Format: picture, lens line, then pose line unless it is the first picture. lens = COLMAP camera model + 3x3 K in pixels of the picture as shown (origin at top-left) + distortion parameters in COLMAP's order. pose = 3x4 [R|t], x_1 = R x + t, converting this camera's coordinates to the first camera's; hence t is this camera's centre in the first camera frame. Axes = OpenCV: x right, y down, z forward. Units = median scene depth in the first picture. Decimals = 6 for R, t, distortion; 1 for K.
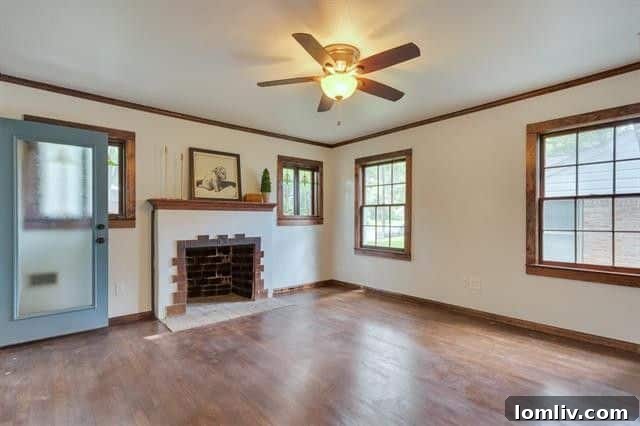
lens RADIAL K [[318.7, 0, 318.4], [0, 318.7, 214.5], [0, 0, 1]] dist [0.000562, -0.000379]
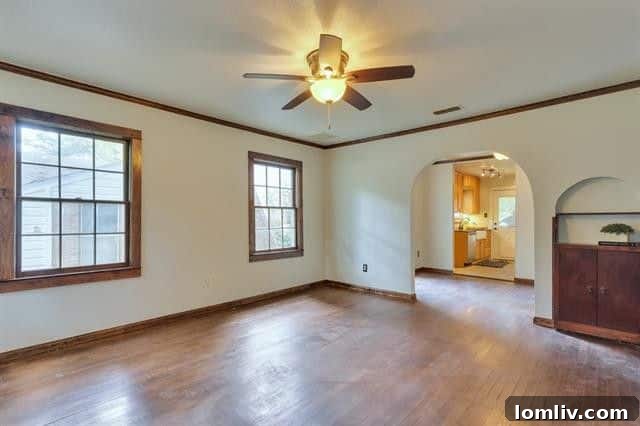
lens RADIAL K [[318.7, 0, 318.4], [0, 318.7, 214.5], [0, 0, 1]] dist [0.000562, -0.000379]
pose [[-0.142818, 0.017338, 0.989597, -0.719270], [-0.006246, 0.999811, -0.018418, 0.009508], [-0.989729, -0.008811, -0.142683, 0.906328]]
